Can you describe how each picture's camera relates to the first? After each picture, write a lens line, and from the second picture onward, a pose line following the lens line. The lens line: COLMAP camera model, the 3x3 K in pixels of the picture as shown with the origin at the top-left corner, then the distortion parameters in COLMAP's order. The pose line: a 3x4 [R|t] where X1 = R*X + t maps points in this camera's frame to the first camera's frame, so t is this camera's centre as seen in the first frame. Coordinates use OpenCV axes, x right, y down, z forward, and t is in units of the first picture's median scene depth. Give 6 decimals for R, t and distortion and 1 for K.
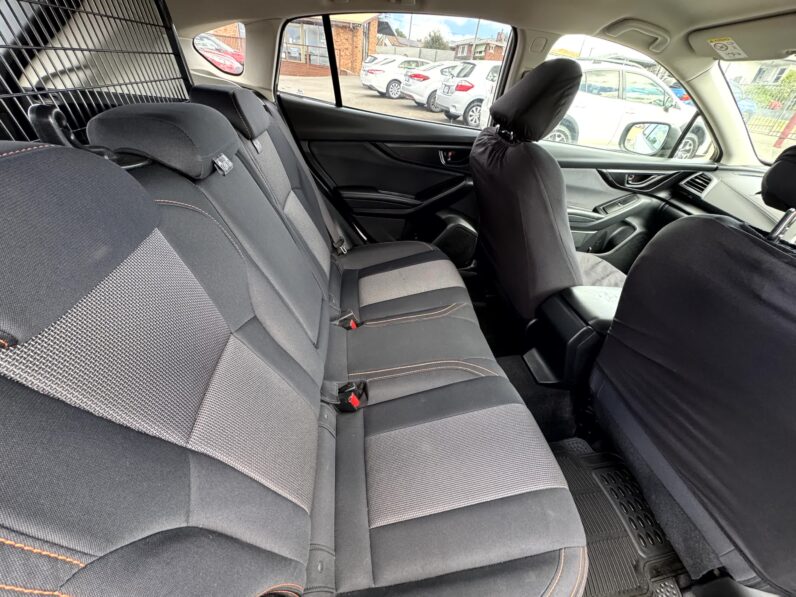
lens RADIAL K [[316.0, 0, 398.0], [0, 316.0, 298.5], [0, 0, 1]] dist [-0.003387, -0.000154]
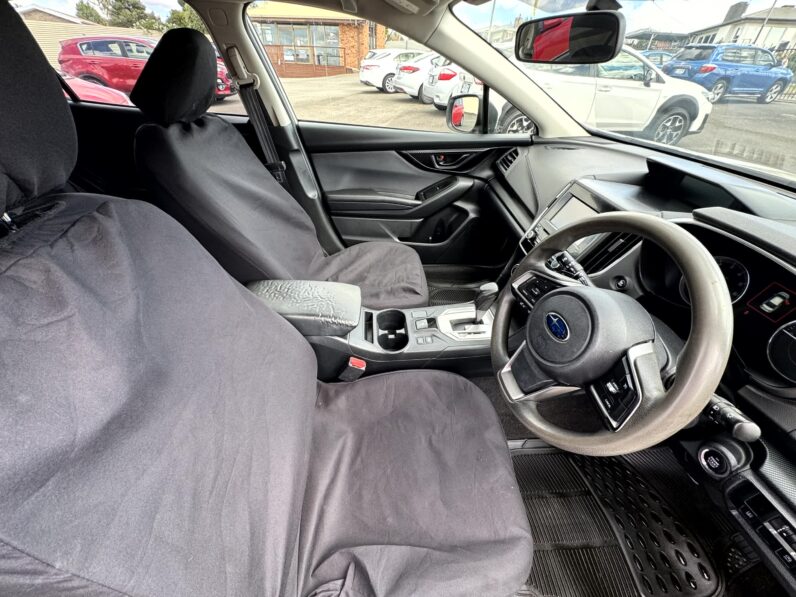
lens RADIAL K [[316.0, 0, 398.0], [0, 316.0, 298.5], [0, 0, 1]] dist [-0.003387, -0.000154]
pose [[0.996586, -0.016644, -0.080867, 0.194112], [0.017460, 0.999803, 0.009395, 0.002695], [0.080694, -0.010775, 0.996681, 0.022771]]
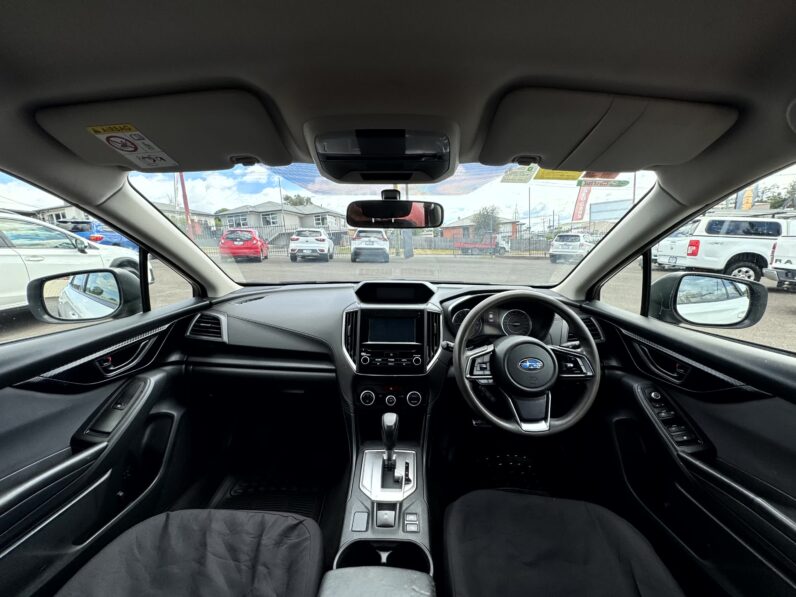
lens RADIAL K [[316.0, 0, 398.0], [0, 316.0, 298.5], [0, 0, 1]] dist [-0.003387, -0.000154]
pose [[0.149136, -0.266505, 0.952226, 0.092101], [0.596892, 0.792016, 0.128182, -0.067907], [-0.788339, 0.549259, 0.277193, 0.111358]]
